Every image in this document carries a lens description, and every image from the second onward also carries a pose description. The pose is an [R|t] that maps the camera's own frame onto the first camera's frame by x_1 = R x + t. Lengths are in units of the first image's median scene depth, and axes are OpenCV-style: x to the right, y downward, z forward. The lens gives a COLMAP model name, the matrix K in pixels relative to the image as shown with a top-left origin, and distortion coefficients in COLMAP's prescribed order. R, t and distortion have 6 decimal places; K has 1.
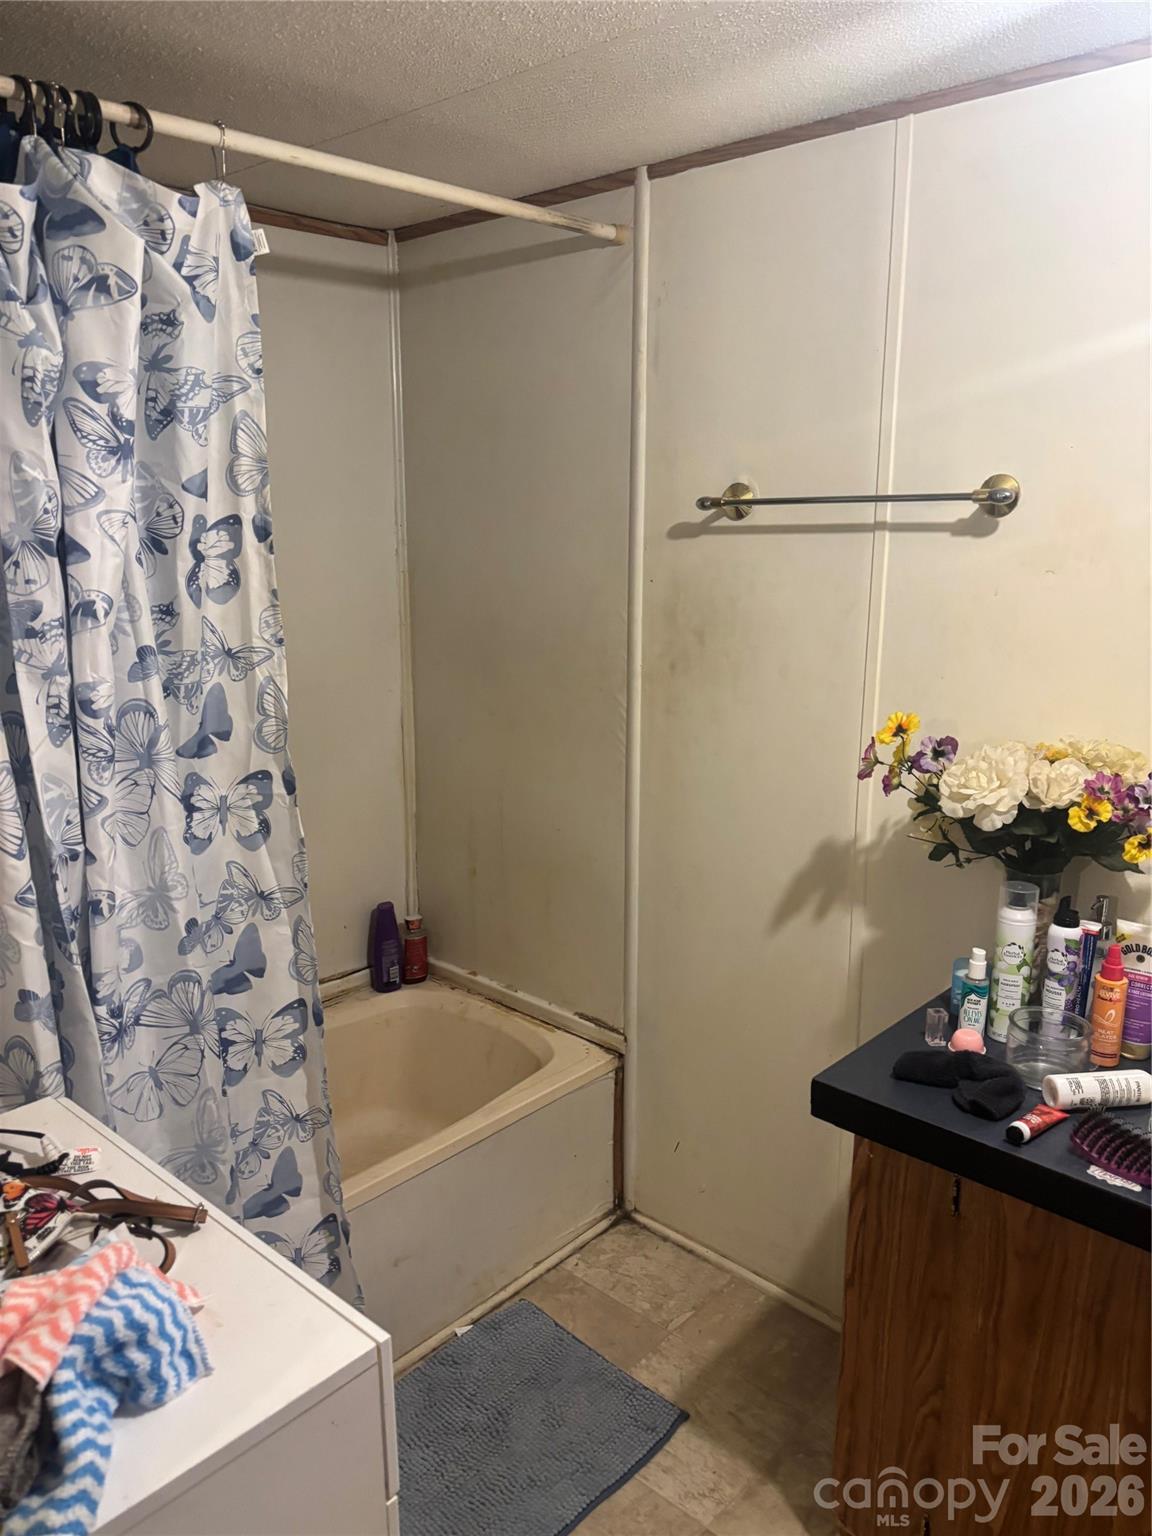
lens RADIAL K [[1170.0, 0, 573.1], [0, 1170.0, 770.1], [0, 0, 1]] dist [0.006773, -0.007000]
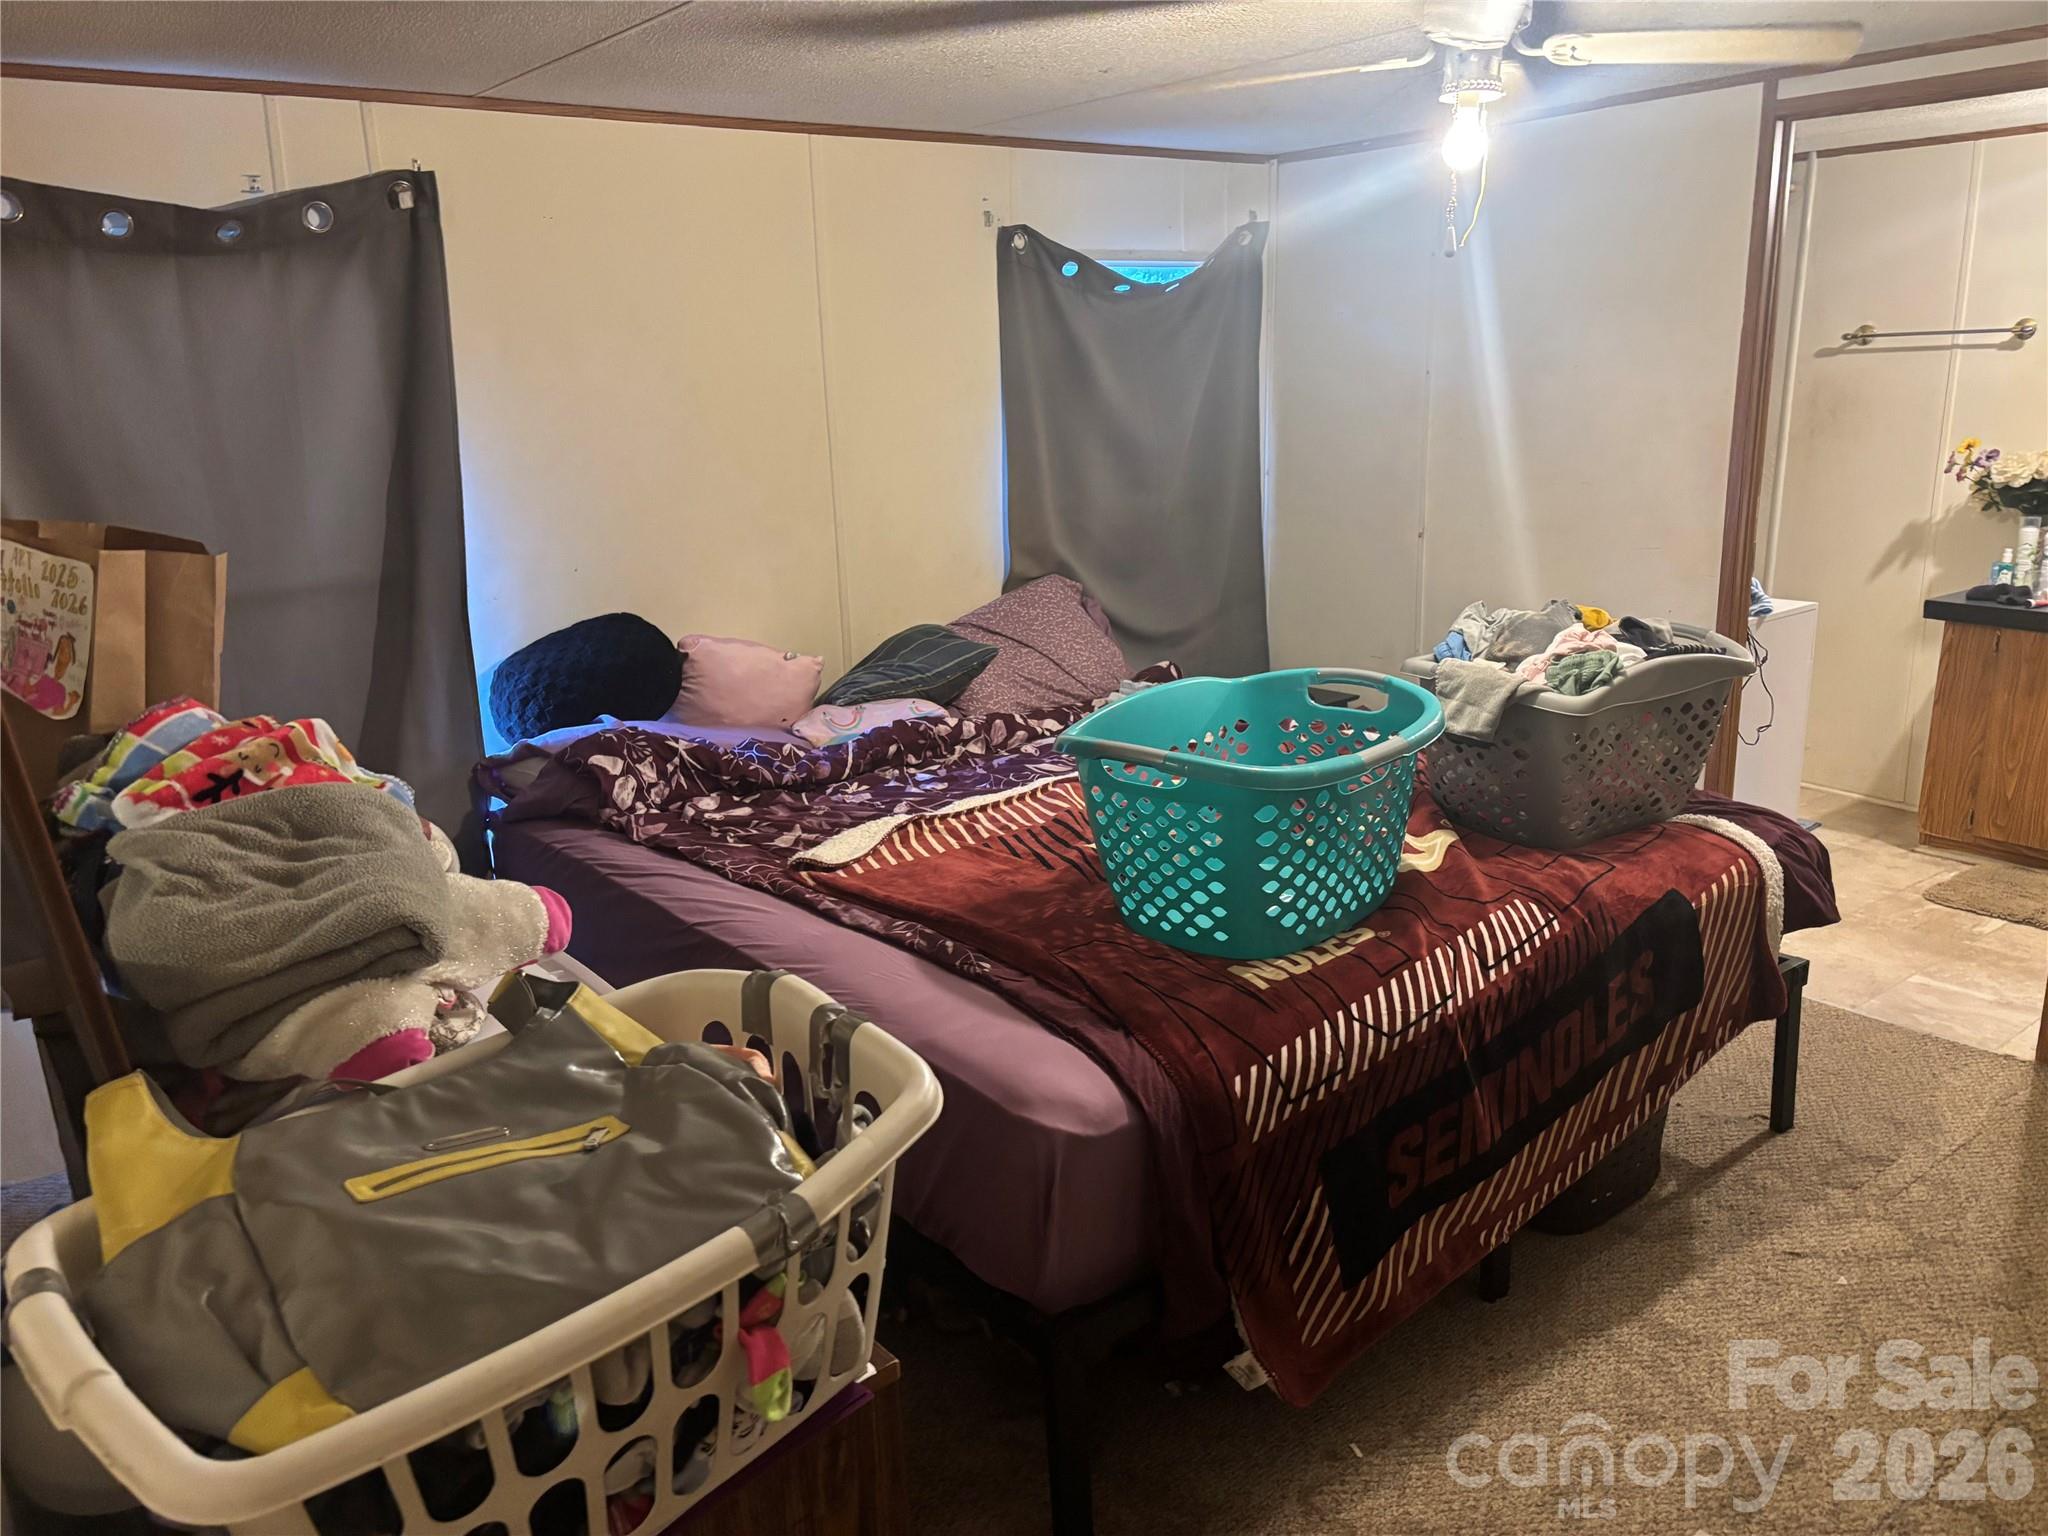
lens RADIAL K [[1560.0, 0, 1025.4], [0, 1560.0, 763.2], [0, 0, 1]] dist [0.006773, -0.007000]
pose [[0.982206, 0.017856, -0.186956, -0.799694], [-0.009623, 0.998947, 0.044856, 0.401380], [0.187560, -0.042259, 0.981344, -1.962880]]
